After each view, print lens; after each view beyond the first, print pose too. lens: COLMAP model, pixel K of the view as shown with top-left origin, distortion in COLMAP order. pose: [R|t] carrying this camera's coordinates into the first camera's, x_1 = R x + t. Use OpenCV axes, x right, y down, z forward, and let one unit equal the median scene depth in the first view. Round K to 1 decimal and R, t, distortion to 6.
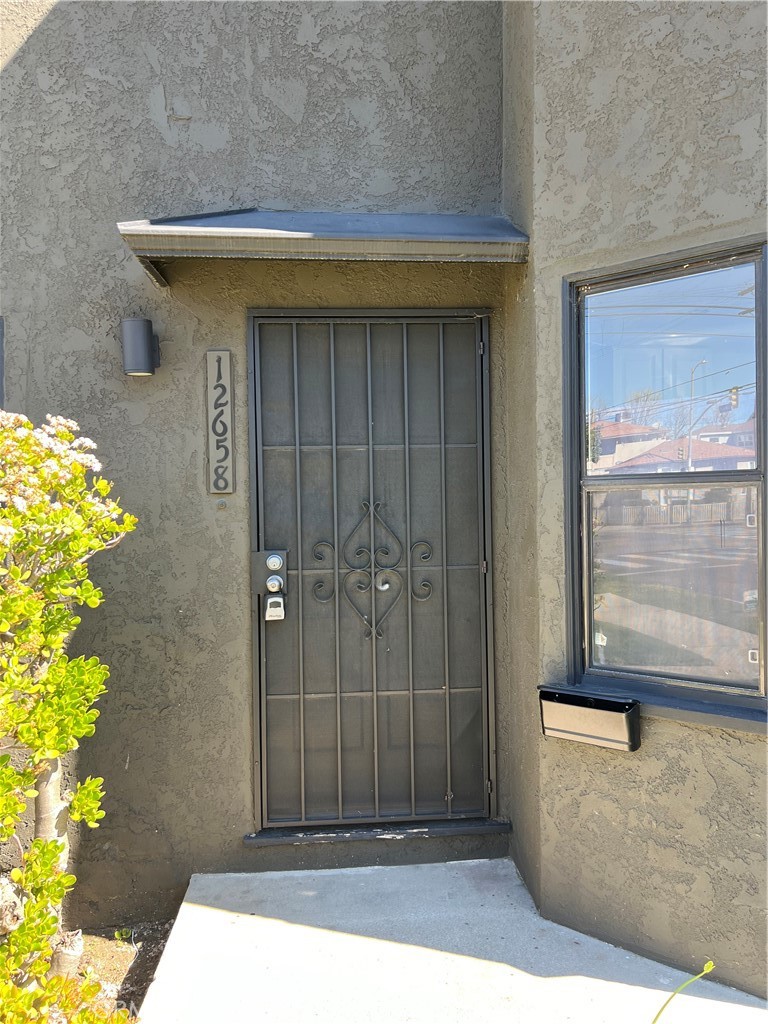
lens RADIAL K [[782.5, 0, 388.2], [0, 782.5, 508.2], [0, 0, 1]] dist [0.067788, -0.068533]
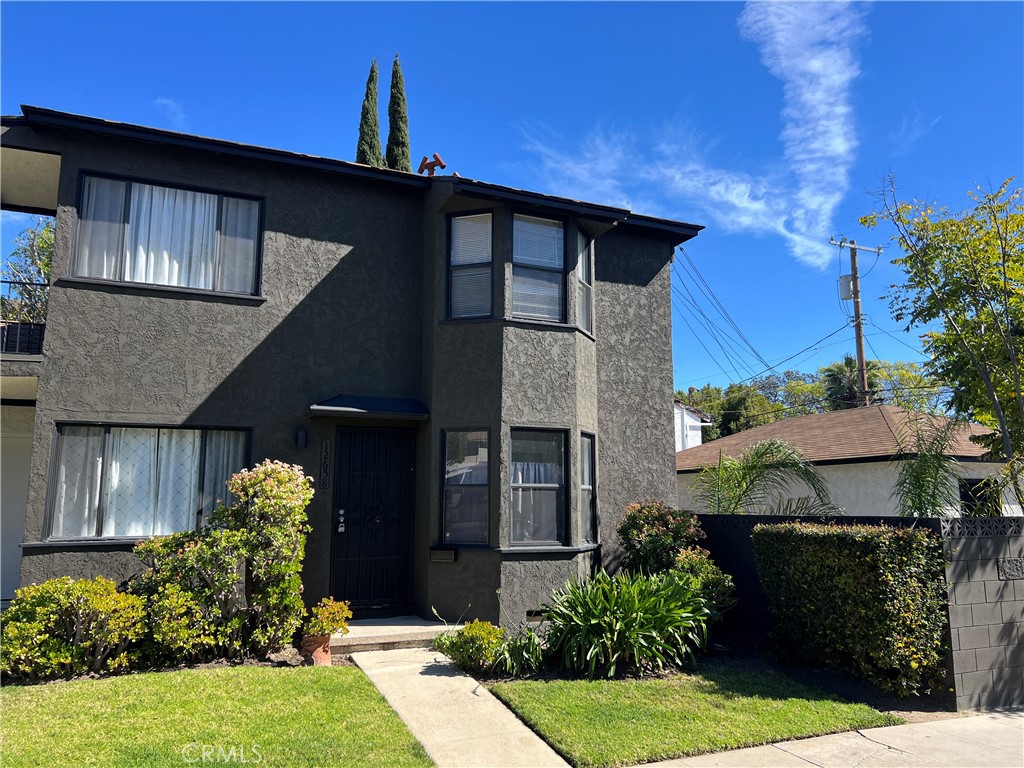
lens RADIAL K [[782.5, 0, 517.8], [0, 782.5, 383.0], [0, 0, 1]] dist [0.067788, -0.068533]
pose [[0.945497, 0.062497, 0.319576, -0.500030], [-0.012608, 0.987699, -0.155855, 0.042668], [-0.325386, 0.143331, 0.934655, -2.076785]]
